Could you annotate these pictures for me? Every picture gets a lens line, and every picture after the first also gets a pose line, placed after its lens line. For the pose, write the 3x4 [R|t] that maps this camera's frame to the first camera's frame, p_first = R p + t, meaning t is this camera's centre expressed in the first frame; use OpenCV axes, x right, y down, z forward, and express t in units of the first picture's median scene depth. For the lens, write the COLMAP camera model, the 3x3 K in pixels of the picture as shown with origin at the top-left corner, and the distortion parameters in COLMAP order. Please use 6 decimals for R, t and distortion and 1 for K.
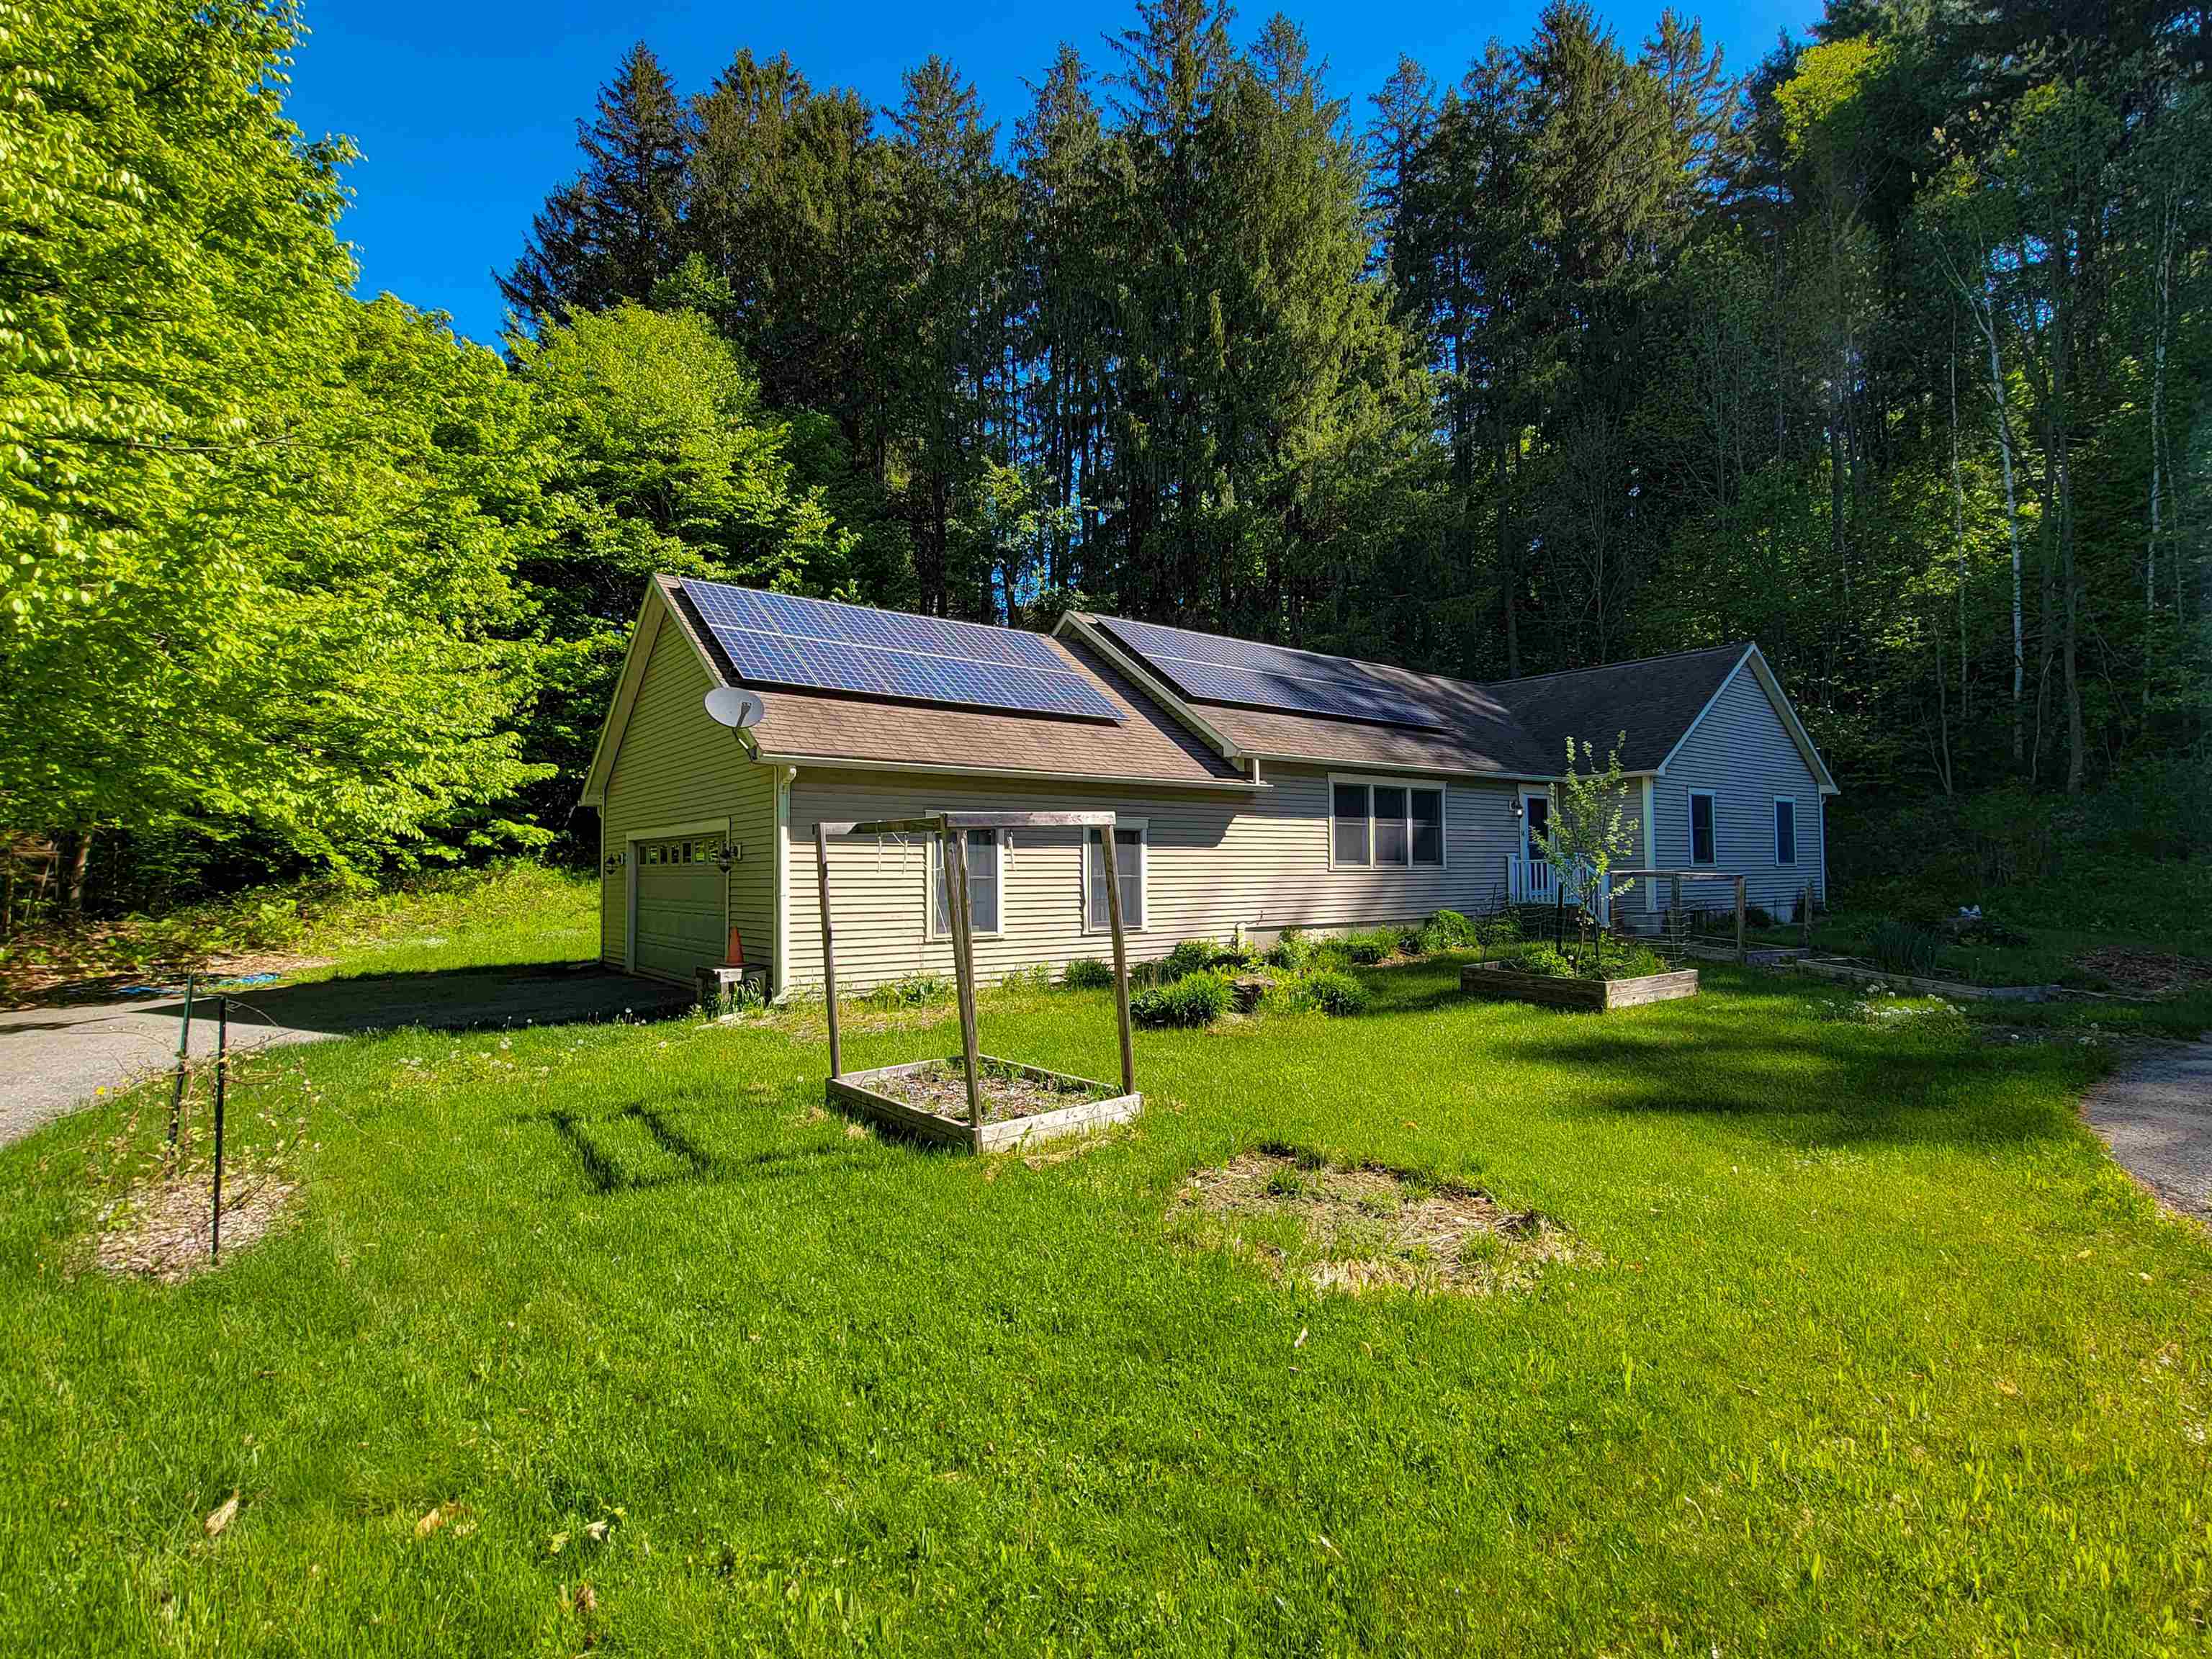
lens RADIAL K [[1086.8, 0, 1106.0], [0, 1086.8, 829.5], [0, 0, 1]] dist [-0.000181, -0.000012]
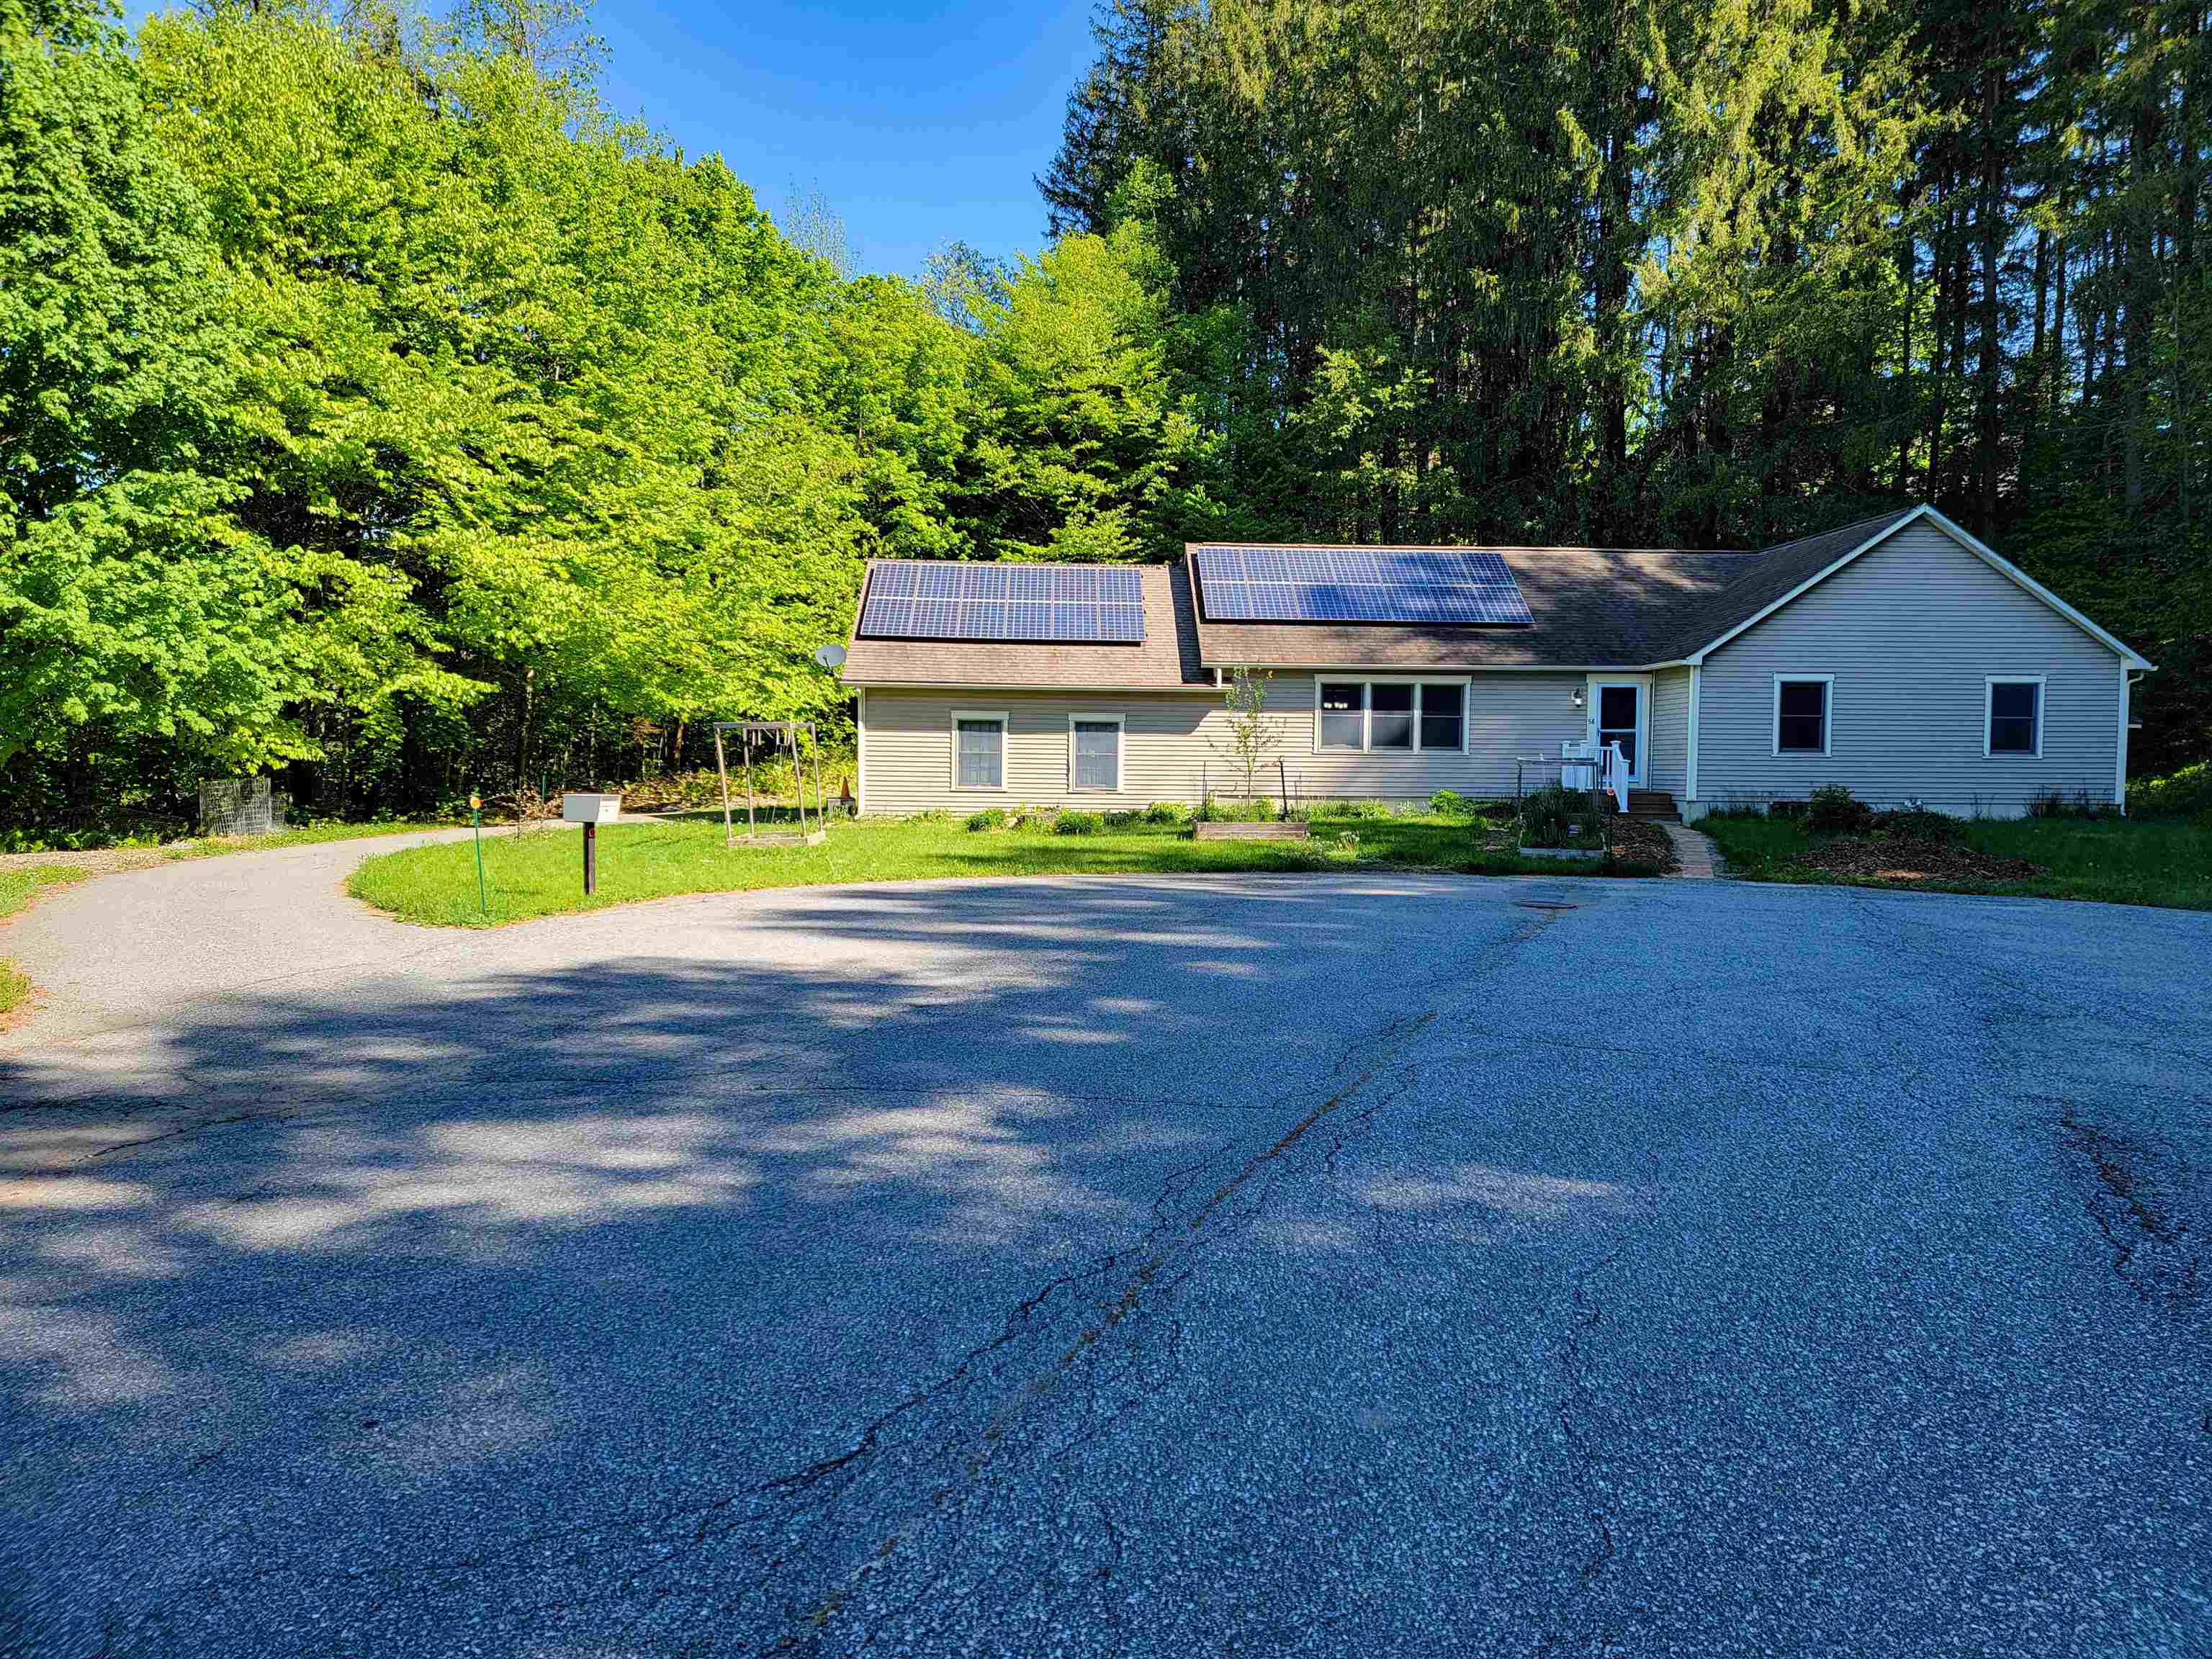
lens RADIAL K [[1550.1, 0, 1110.7], [0, 1550.1, 805.5], [0, 0, 1]] dist [0.052883, 0.000049]
pose [[0.815982, 0.032900, -0.577140, 0.915953], [0.007598, 0.997682, 0.067616, -0.021507], [0.578027, -0.059559, 0.813841, -0.518996]]
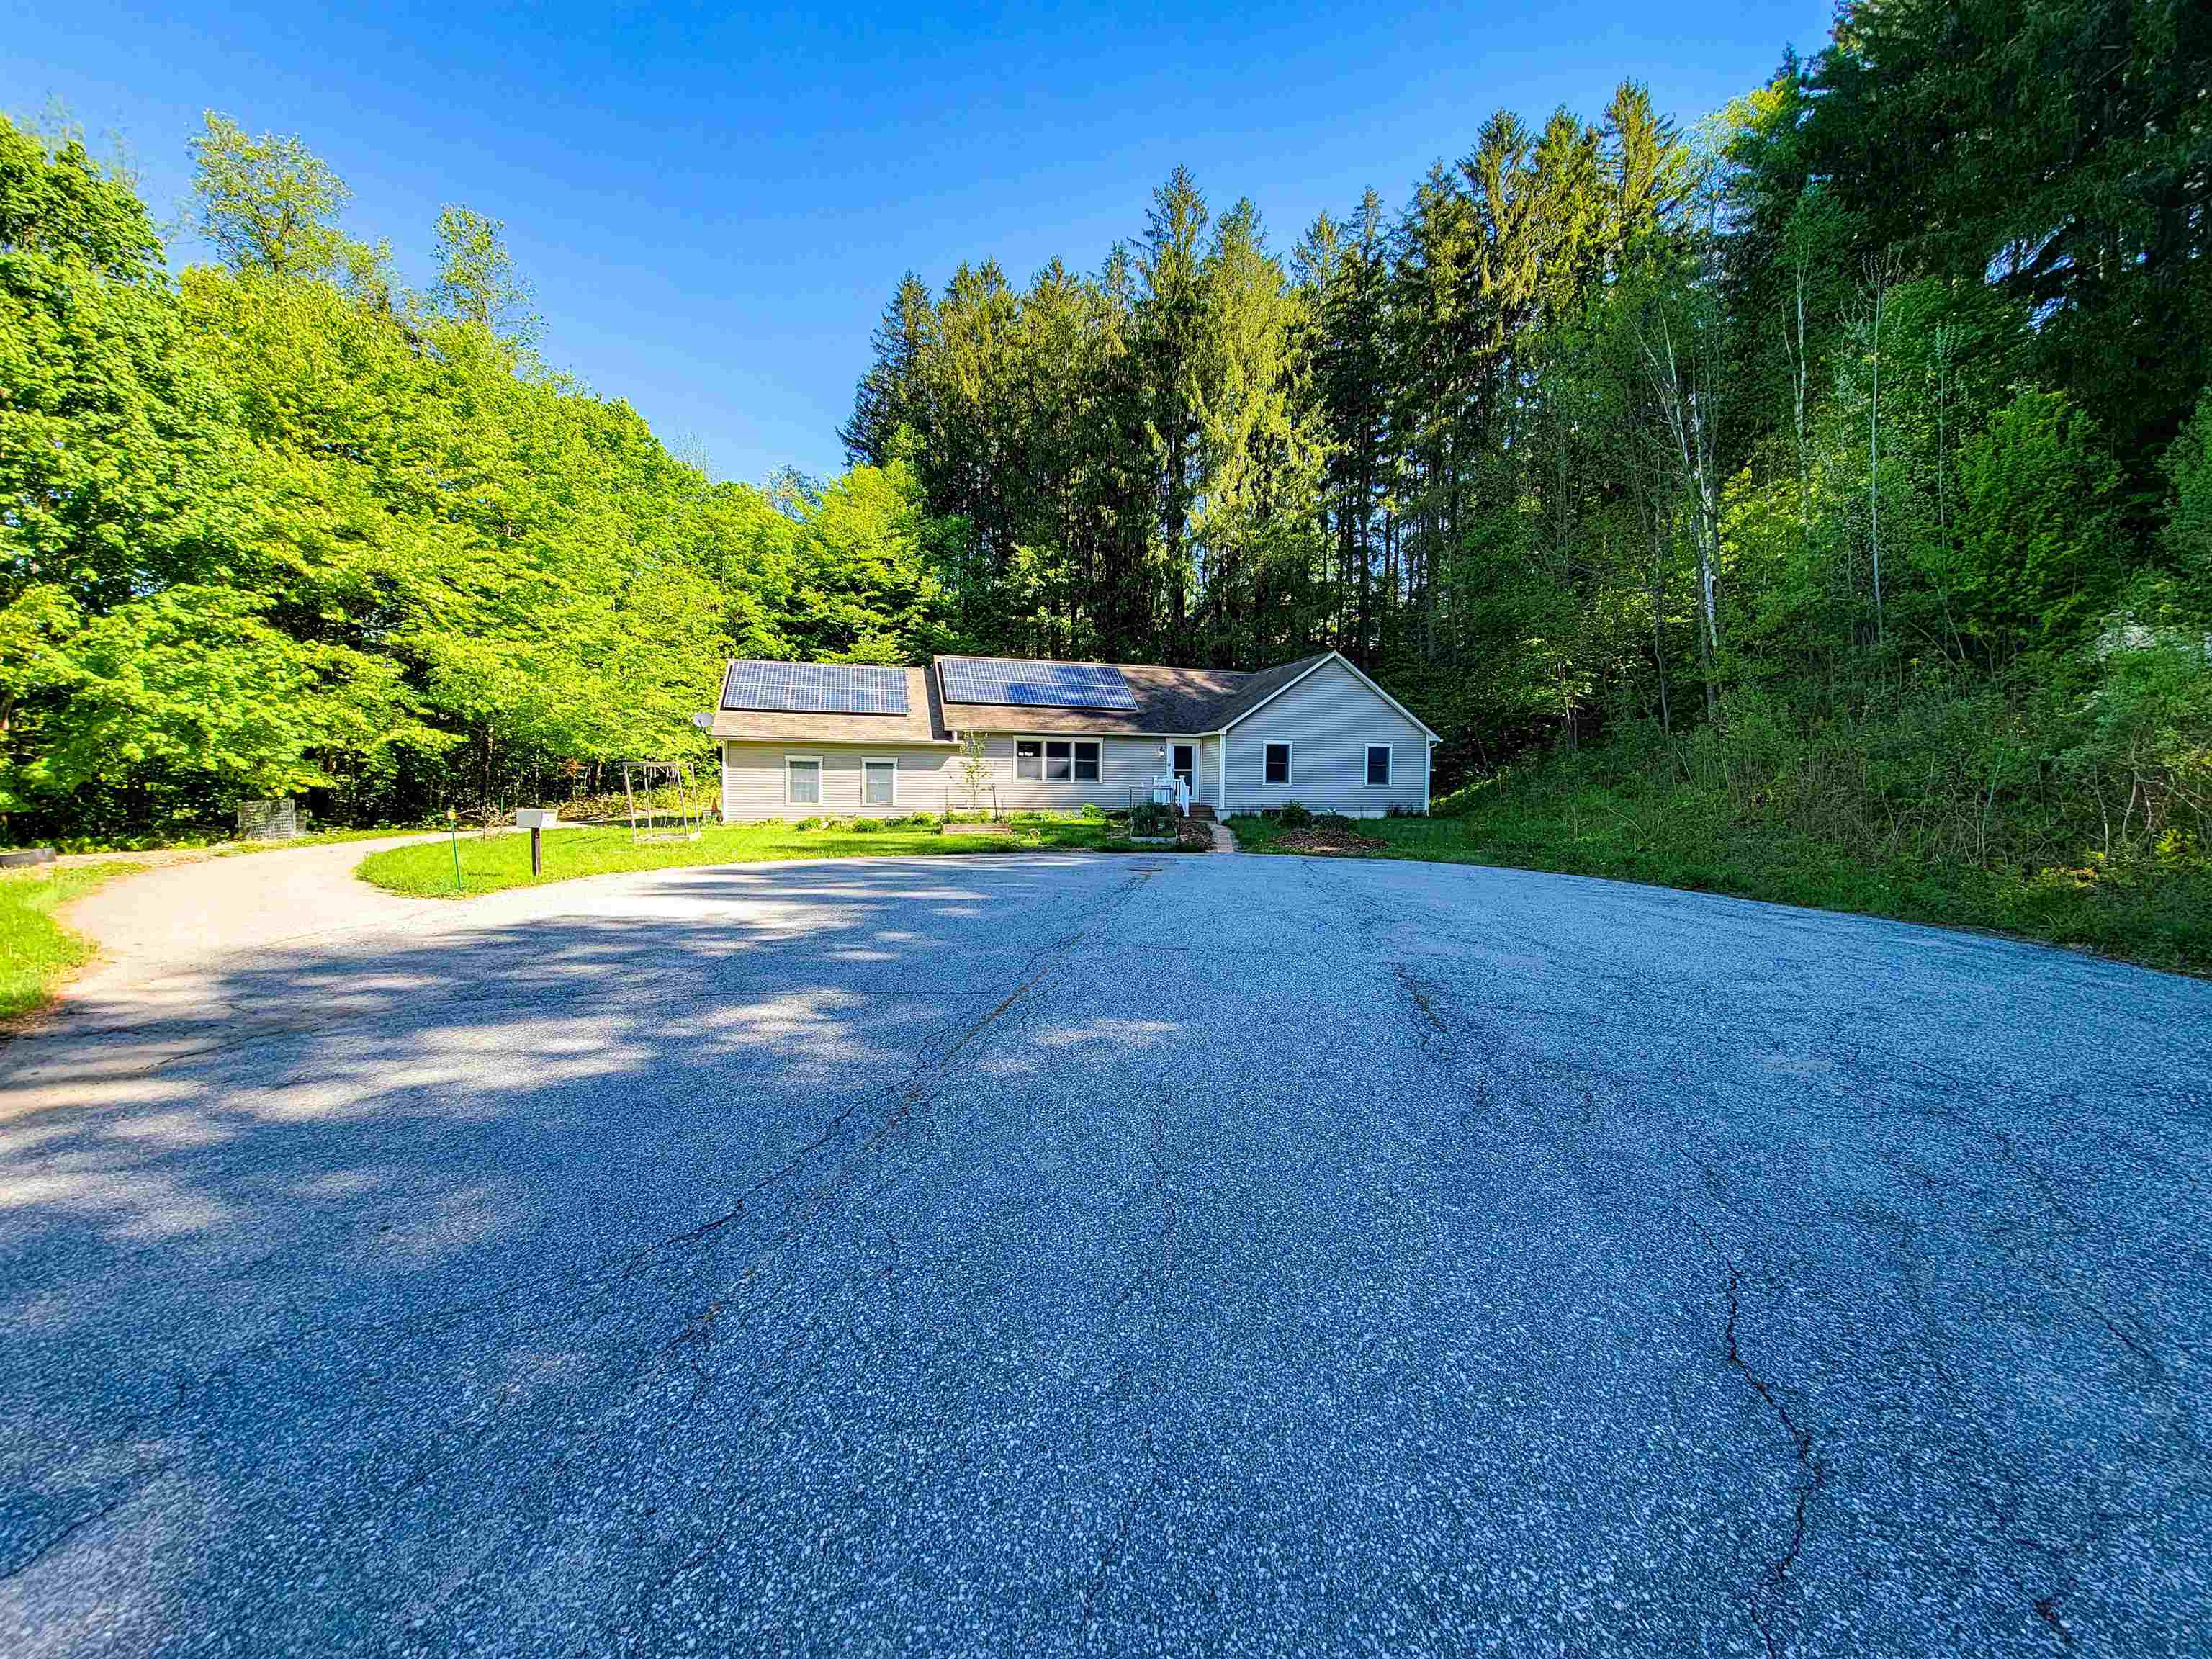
lens RADIAL K [[901.6, 0, 1118.3], [0, 901.6, 825.7], [0, 0, 1]] dist [0.000031, 0.000056]
pose [[0.933341, 0.032143, -0.357549, 0.895008], [-0.003207, 0.996690, 0.081231, -0.018425], [0.358976, -0.074669, 0.930355, -0.489805]]
